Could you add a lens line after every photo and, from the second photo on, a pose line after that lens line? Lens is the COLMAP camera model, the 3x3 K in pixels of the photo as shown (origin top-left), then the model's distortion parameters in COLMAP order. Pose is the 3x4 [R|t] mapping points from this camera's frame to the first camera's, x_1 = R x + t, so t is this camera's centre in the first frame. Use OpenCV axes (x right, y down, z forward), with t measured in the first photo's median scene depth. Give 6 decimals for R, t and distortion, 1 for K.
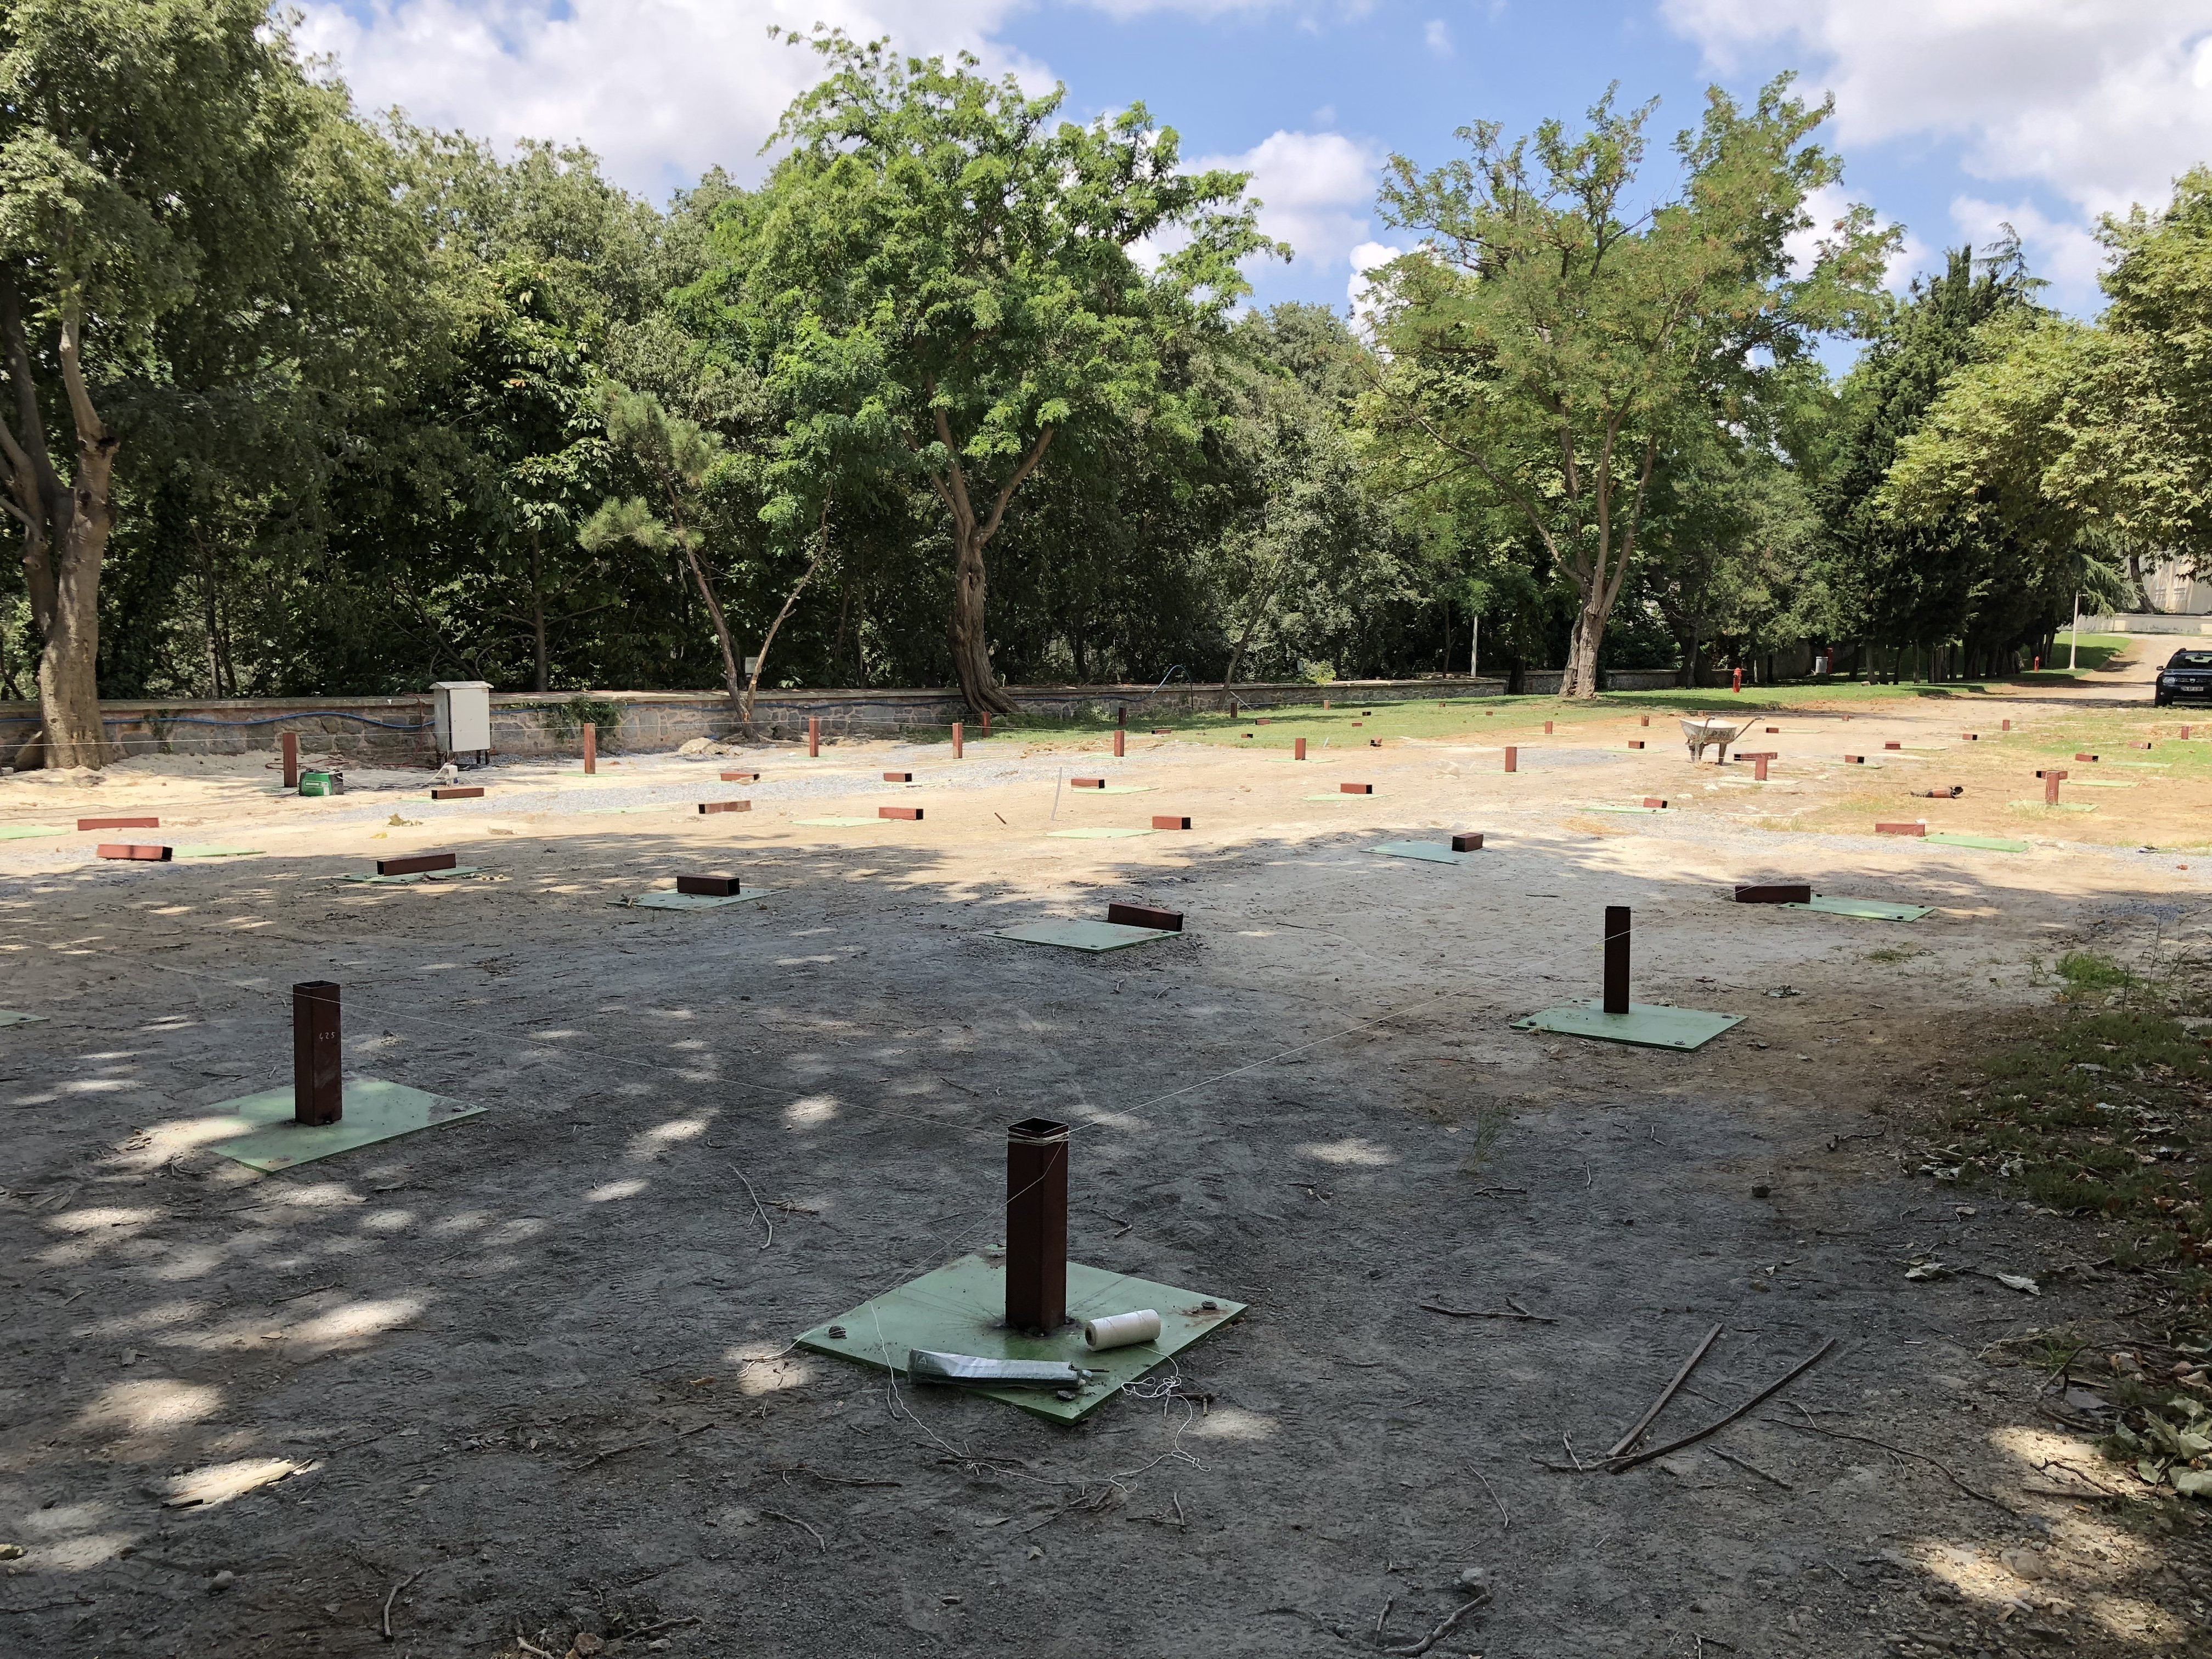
lens RADIAL K [[1884.8, 0, 1110.4], [0, 1884.8, 826.9], [0, 0, 1]] dist [-0.165204, 0.495479]
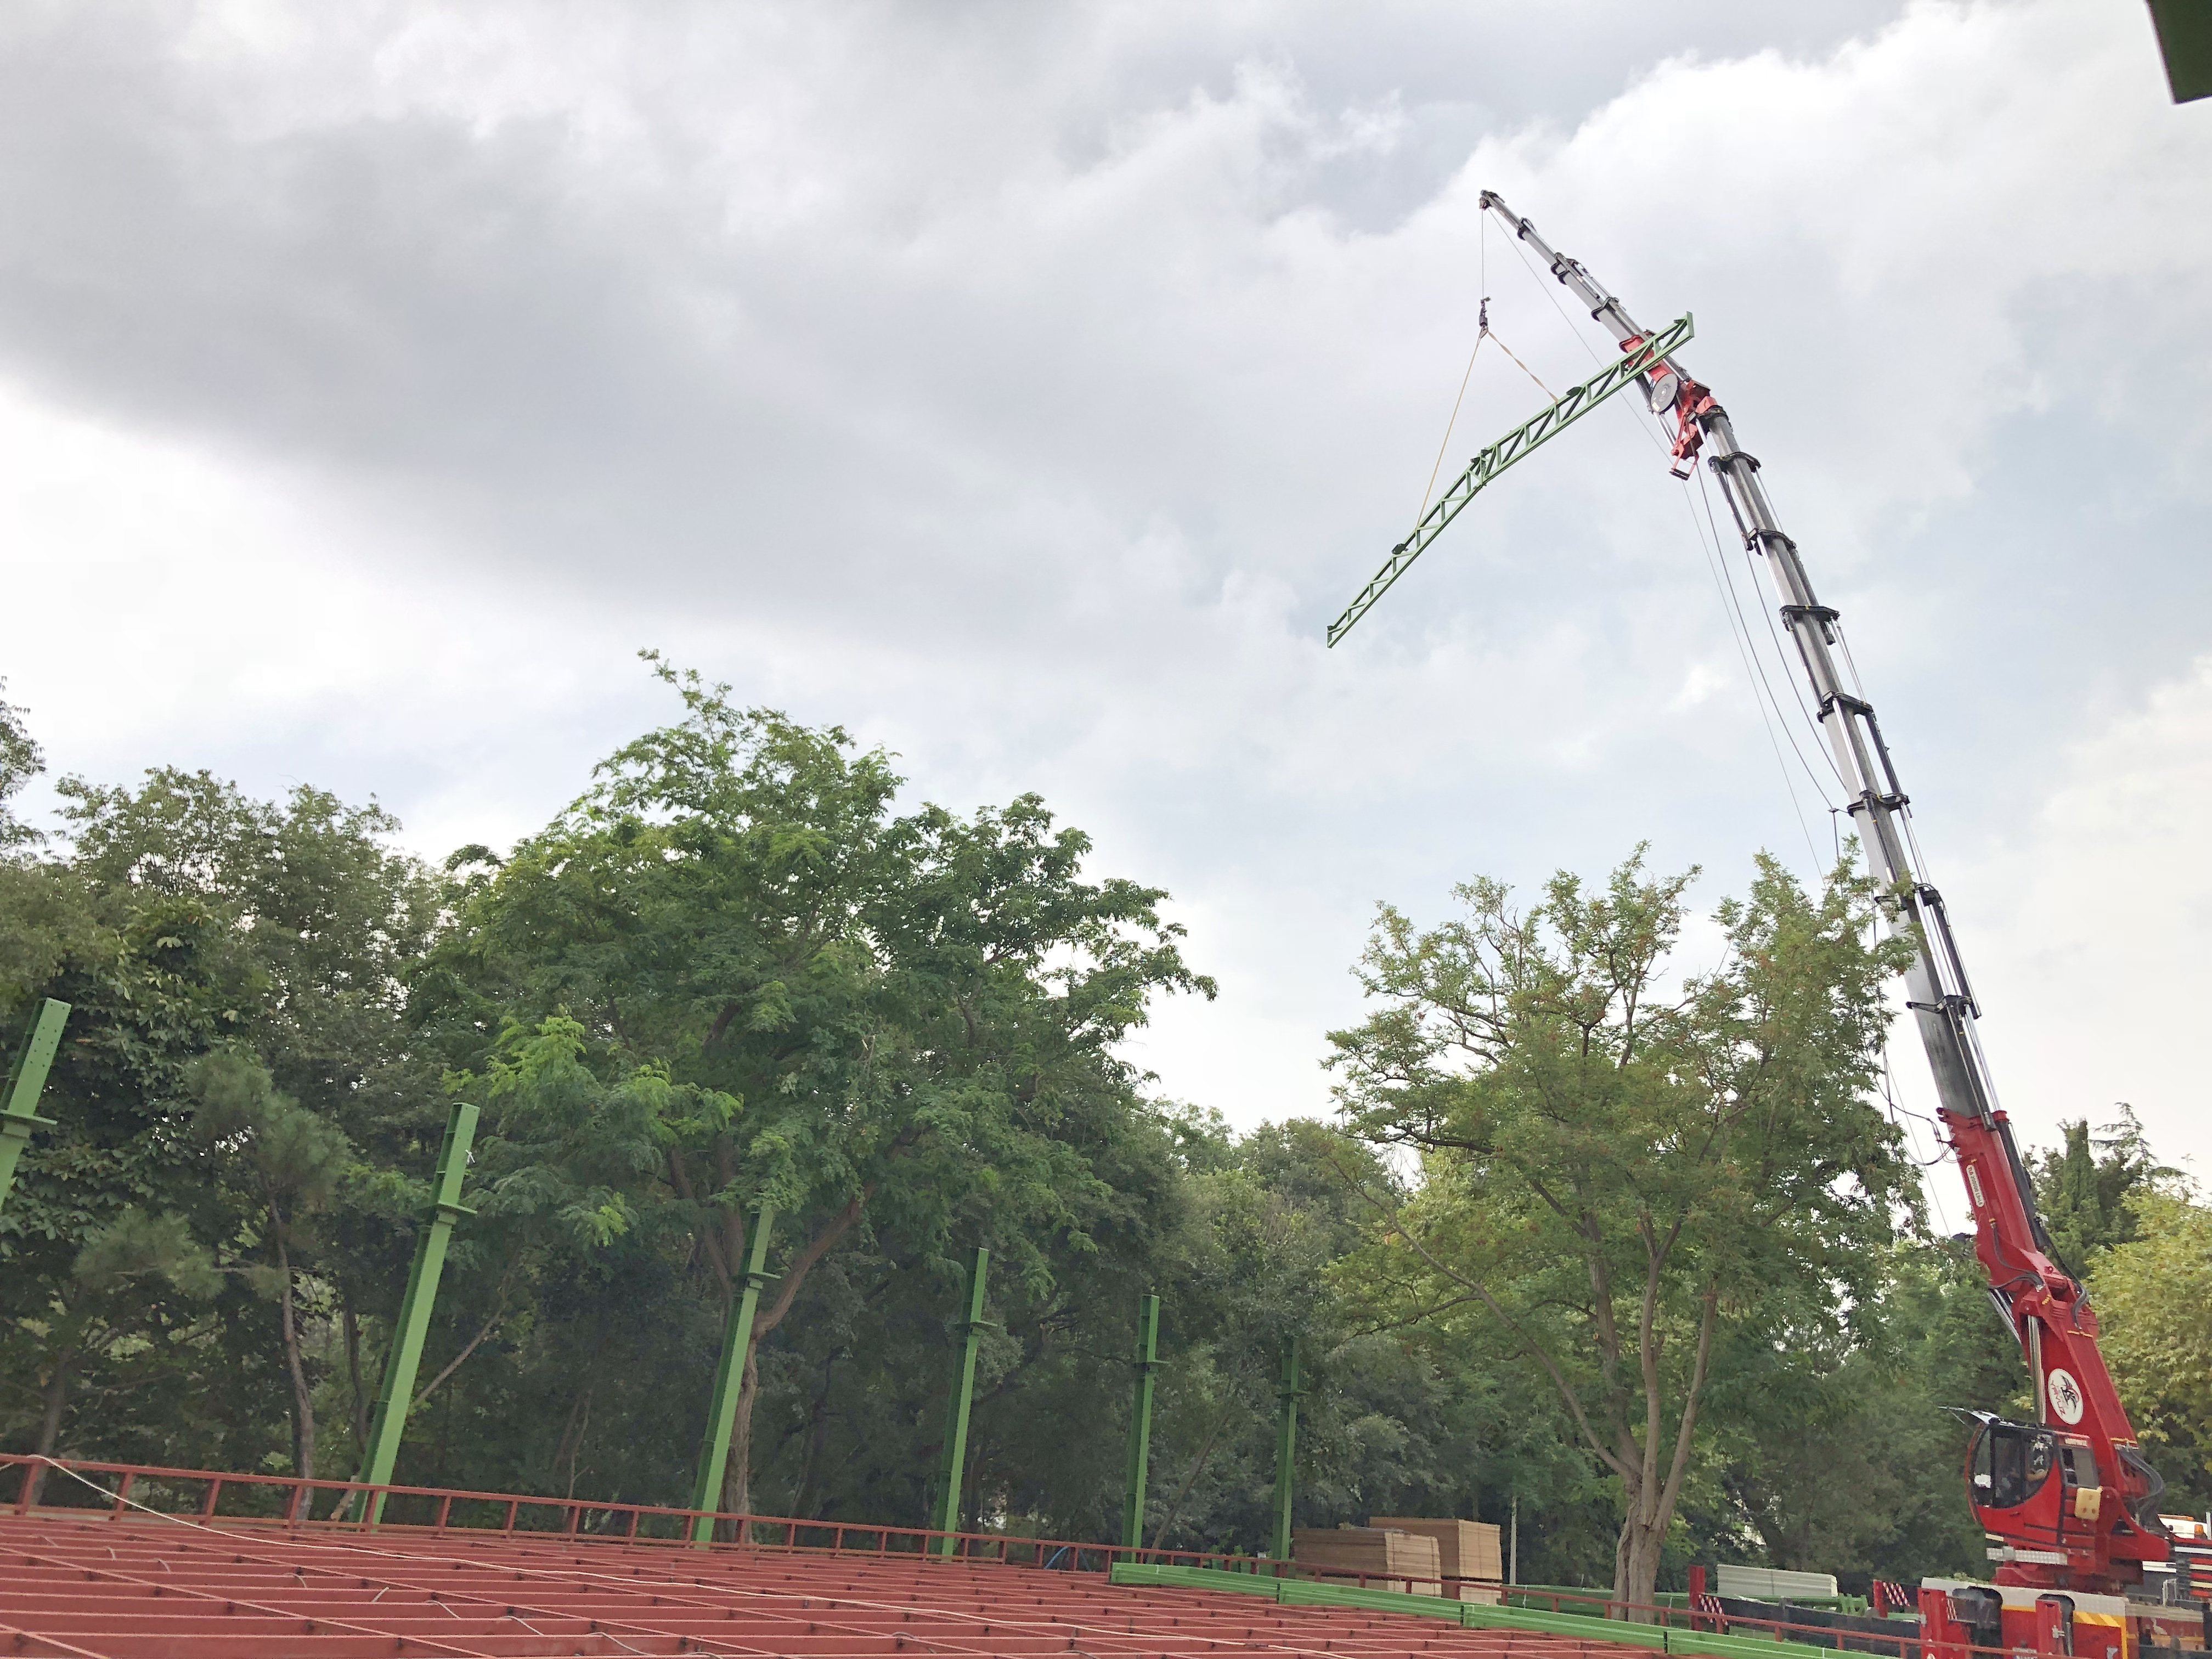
lens RADIAL K [[1820.0, 0, 1121.5], [0, 1820.0, 784.0], [0, 0, 1]] dist [0.004825, 0.023325]
pose [[0.995311, 0.066360, -0.070379, 0.094954], [-0.091045, 0.888451, -0.449851, -0.034660], [0.032676, 0.454149, 0.890326, 0.254085]]
